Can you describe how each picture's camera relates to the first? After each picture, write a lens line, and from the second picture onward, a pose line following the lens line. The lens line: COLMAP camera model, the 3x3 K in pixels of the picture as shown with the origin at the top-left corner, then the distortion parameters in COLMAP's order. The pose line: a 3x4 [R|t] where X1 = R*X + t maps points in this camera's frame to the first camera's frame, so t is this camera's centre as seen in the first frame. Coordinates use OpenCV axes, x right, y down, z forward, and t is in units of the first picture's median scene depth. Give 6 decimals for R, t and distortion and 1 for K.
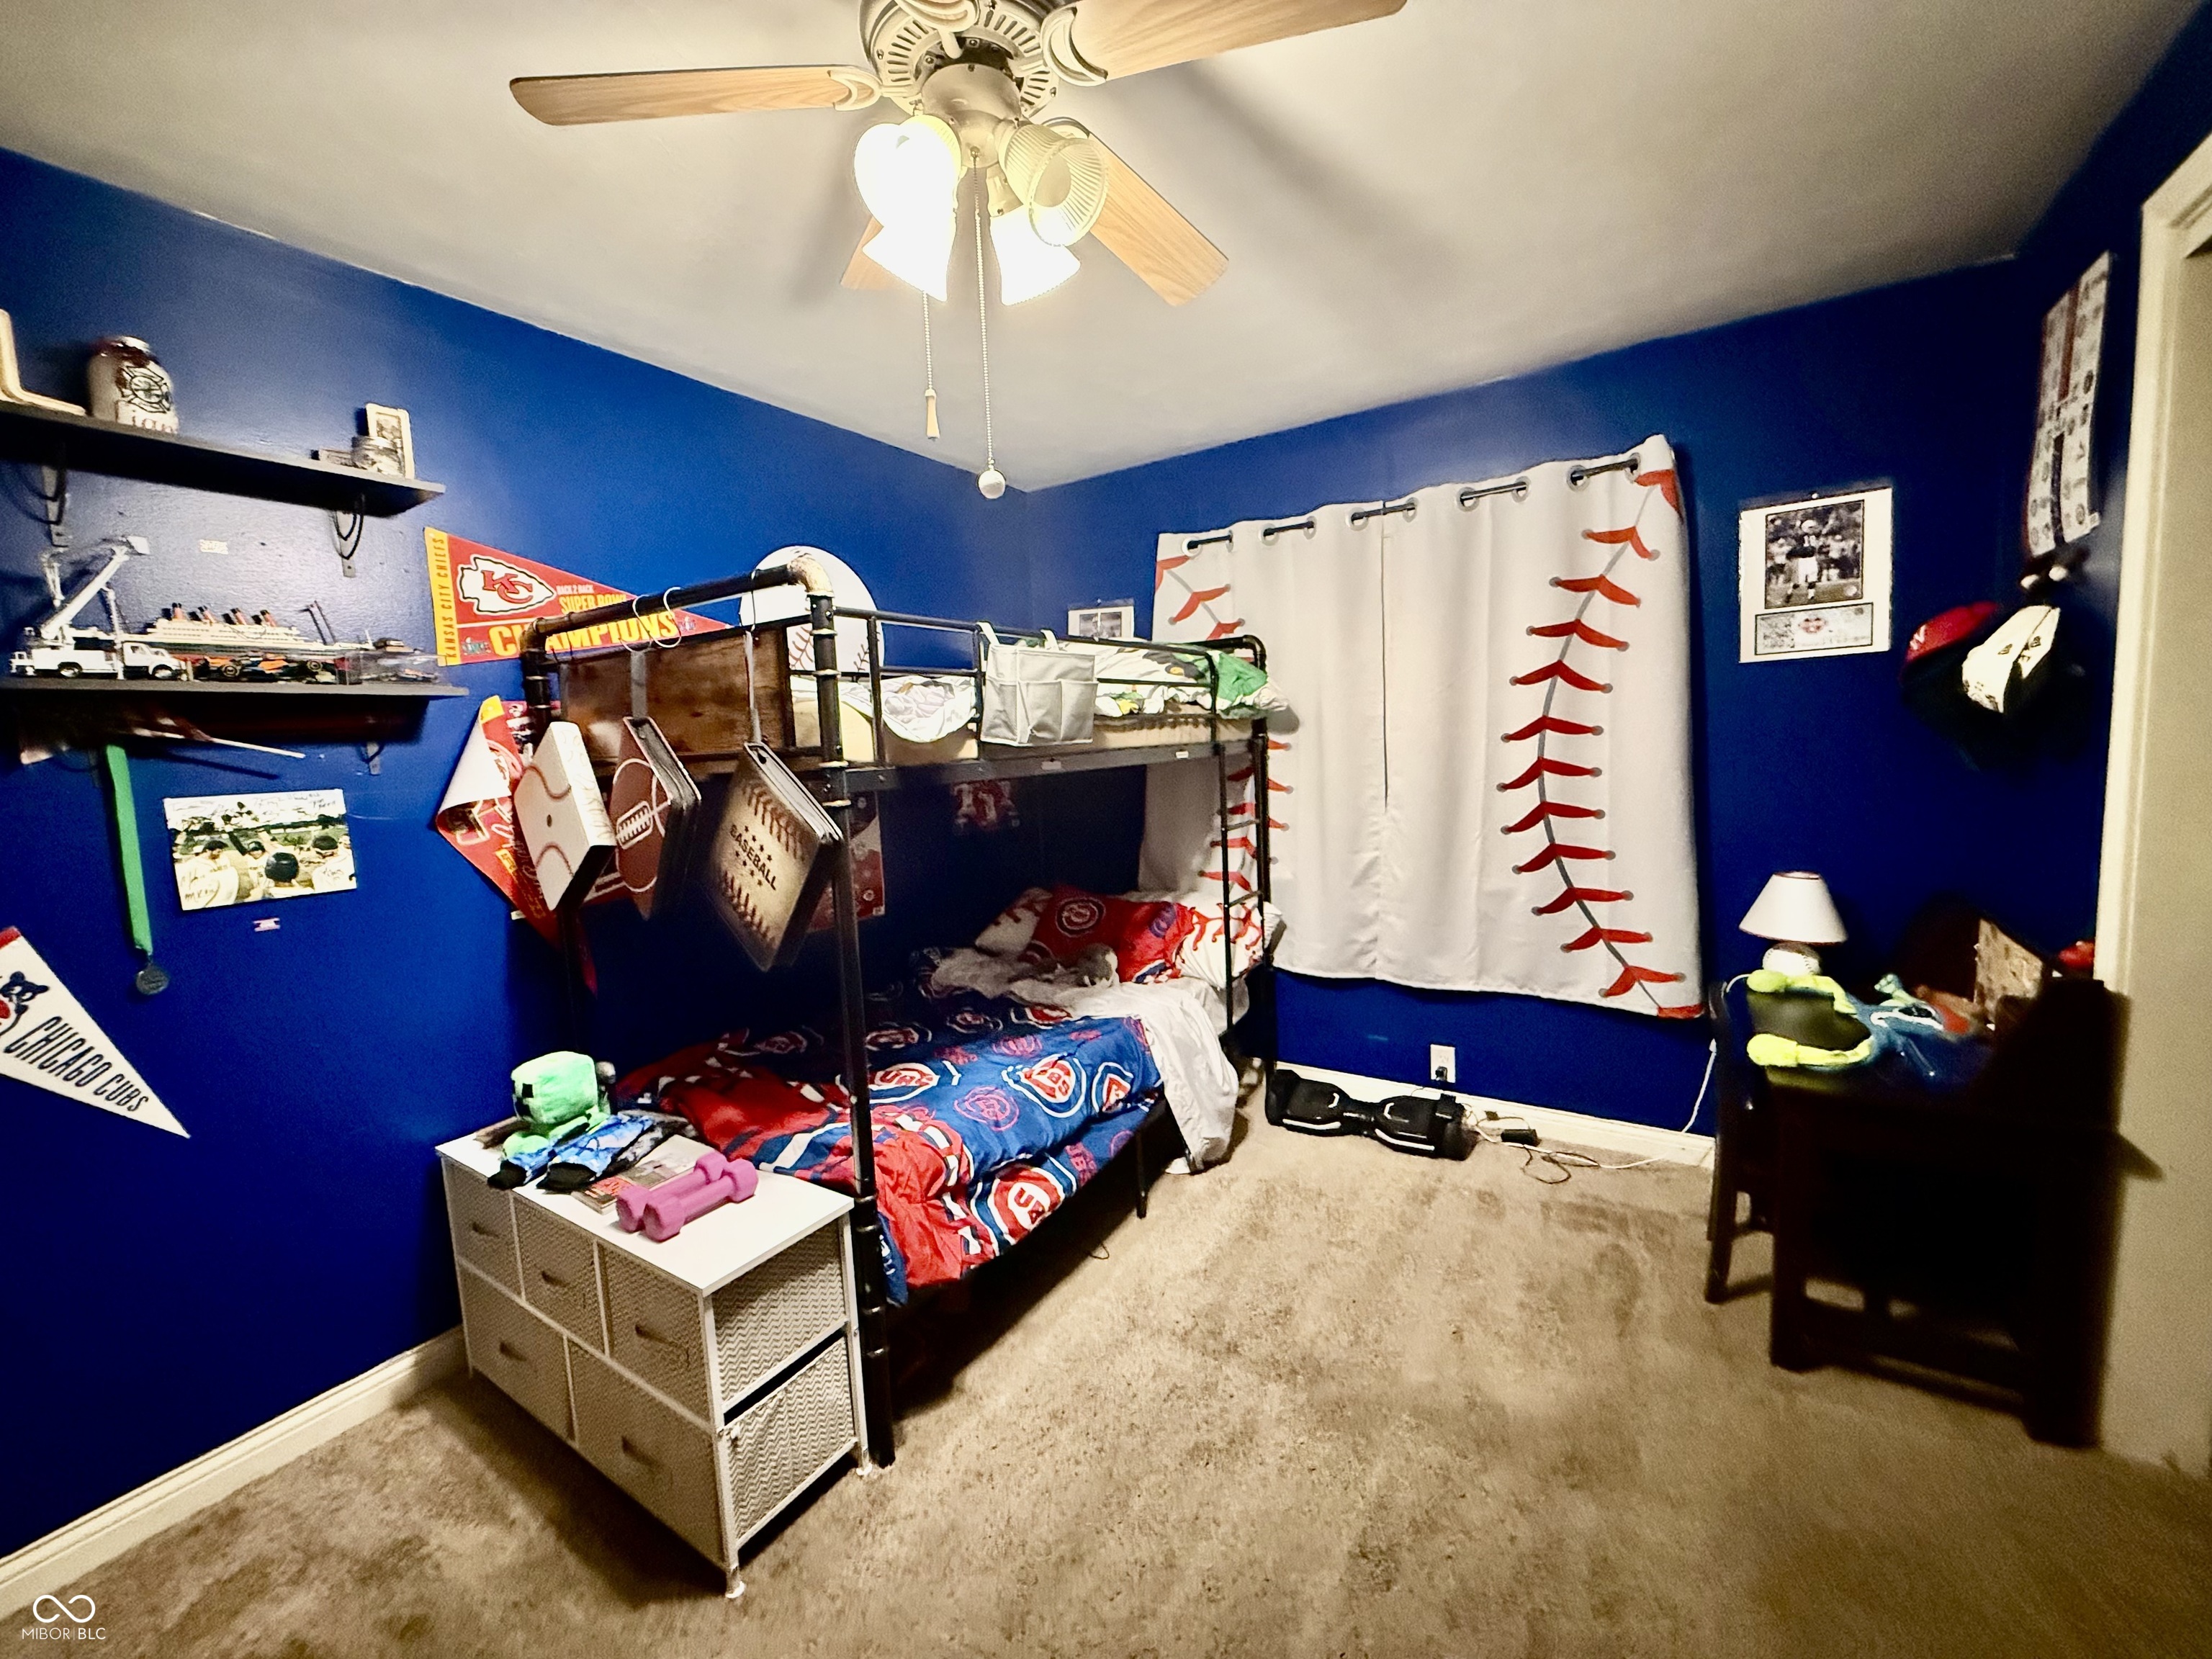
lens RADIAL K [[876.0, 0, 1098.2], [0, 876.0, 830.0], [0, 0, 1]] dist [0.000778, 0.000411]
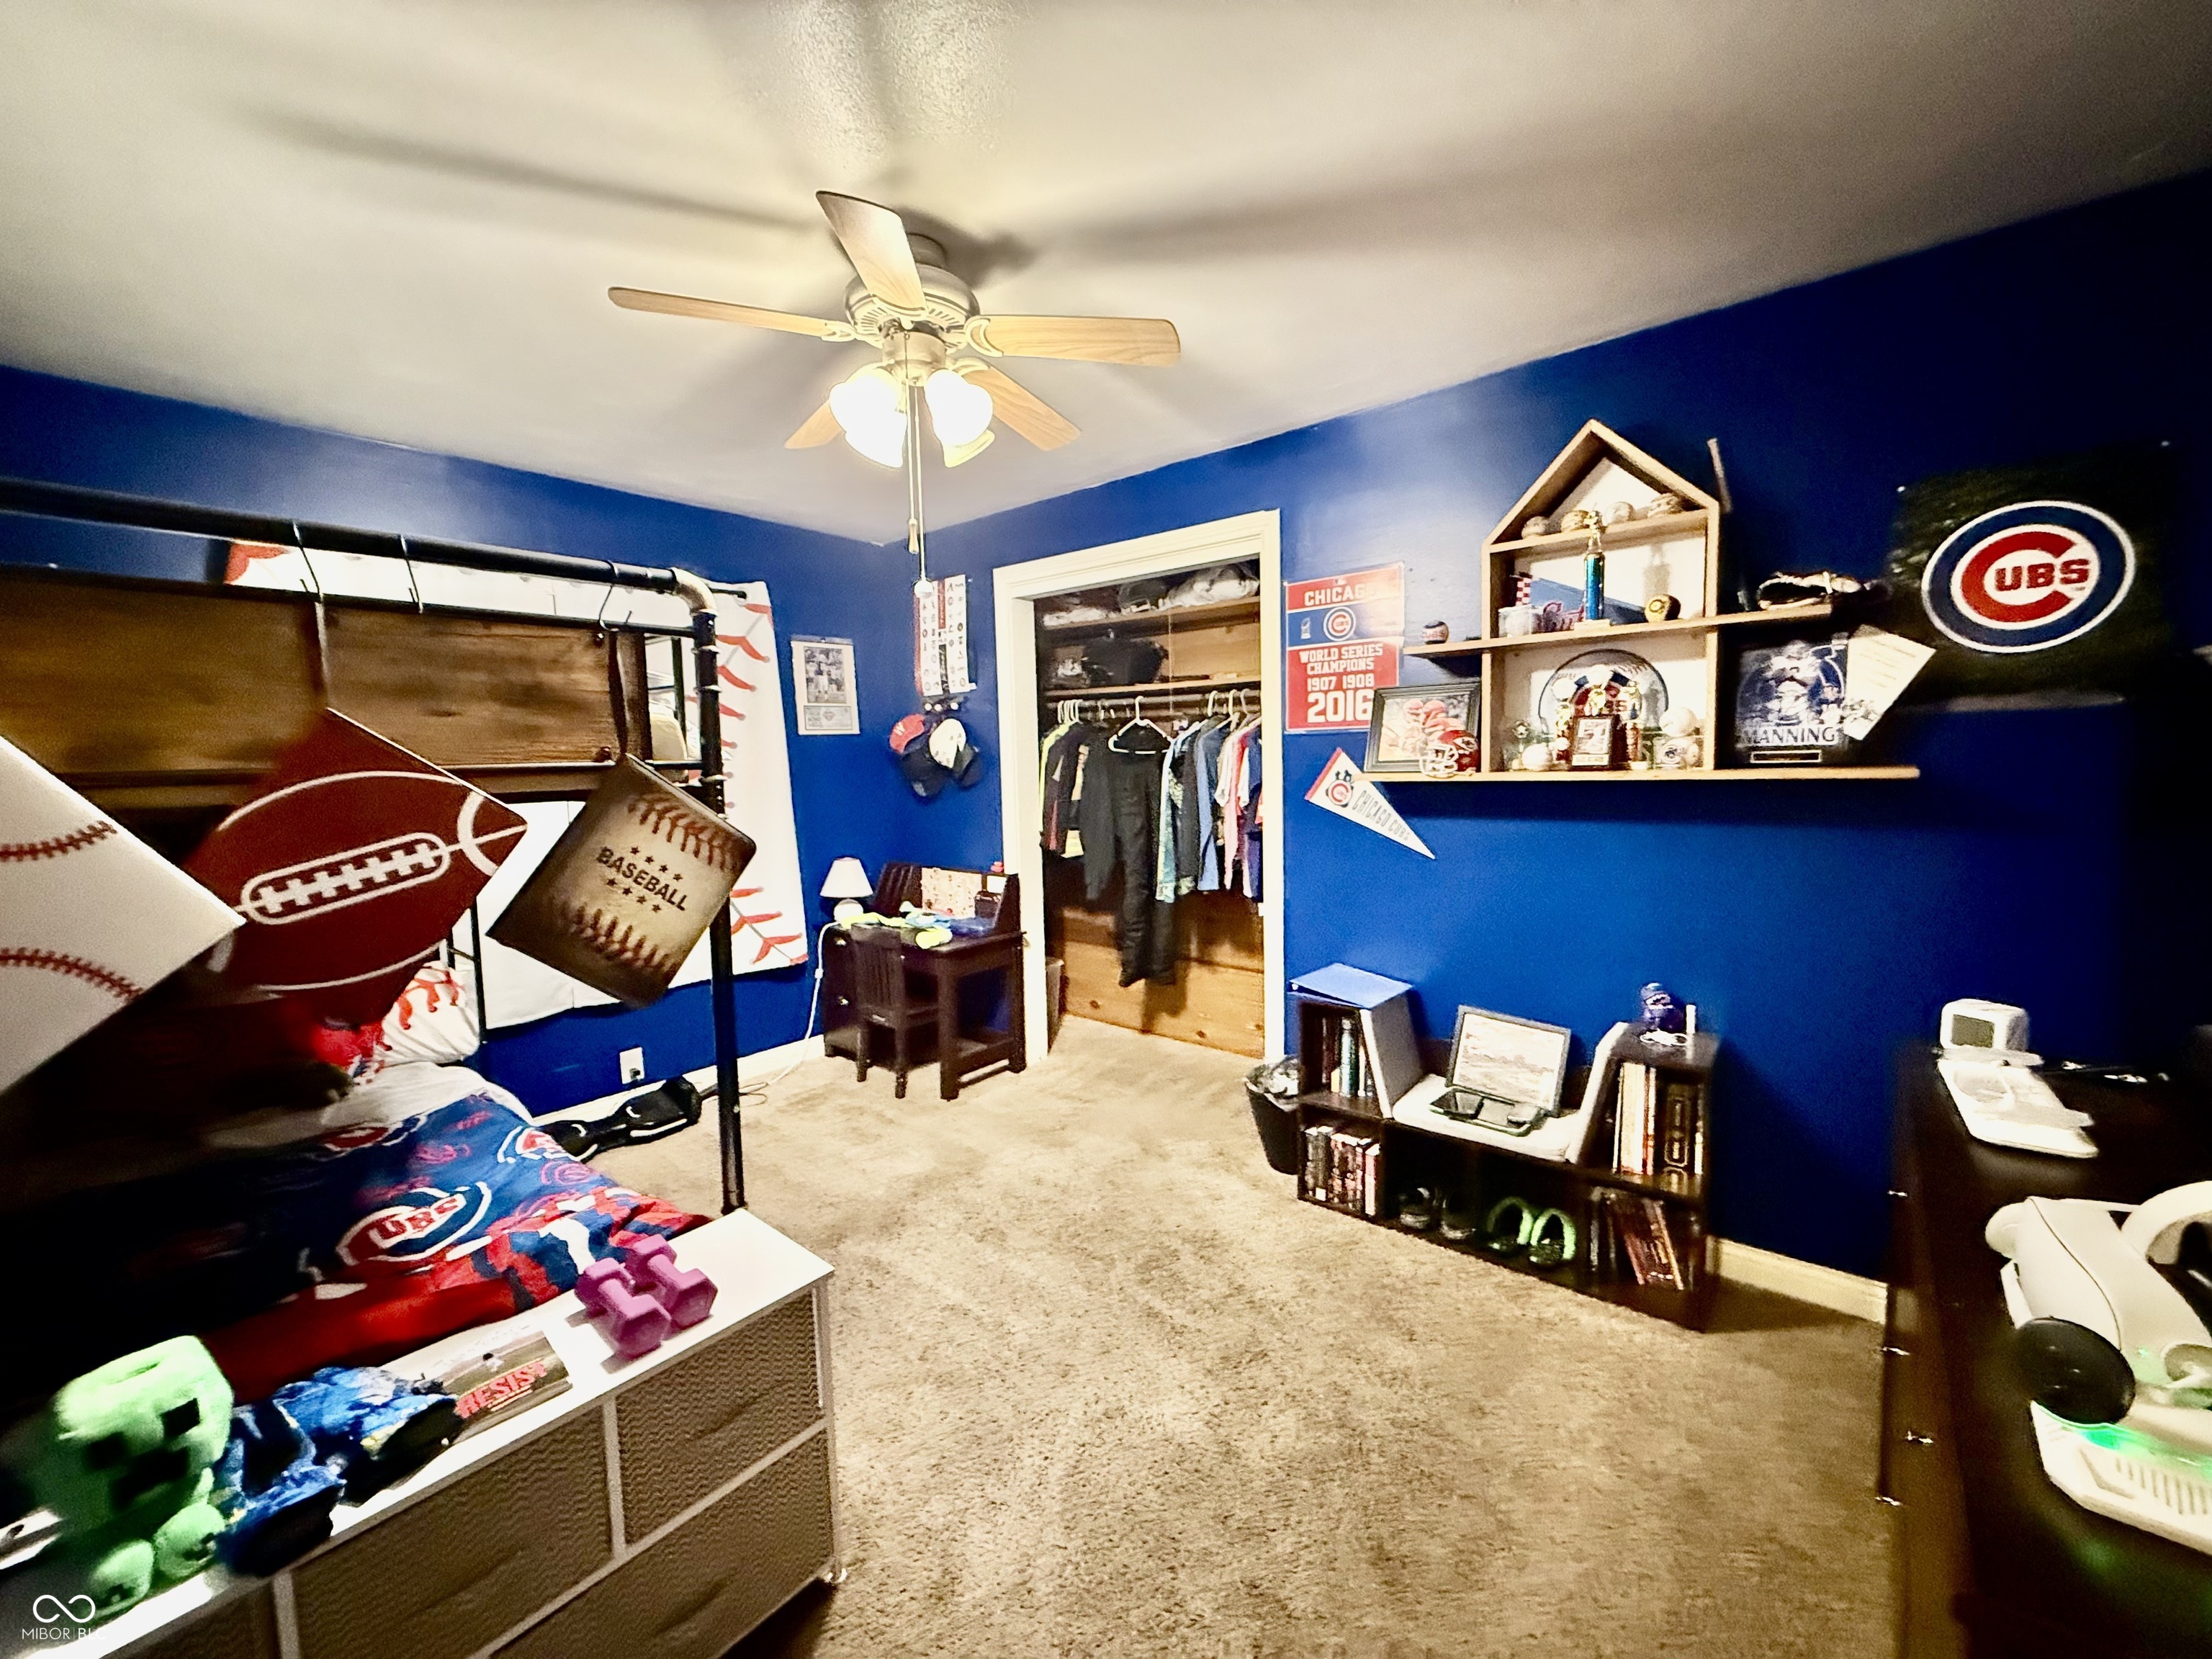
lens RADIAL K [[876.0, 0, 1096.3], [0, 876.0, 828.3], [0, 0, 1]] dist [0.000778, 0.000411]
pose [[0.124675, -0.040935, 0.991353, -0.837124], [0.123279, 0.992045, 0.025459, 0.007738], [-0.984509, 0.119039, 0.128730, 0.288293]]
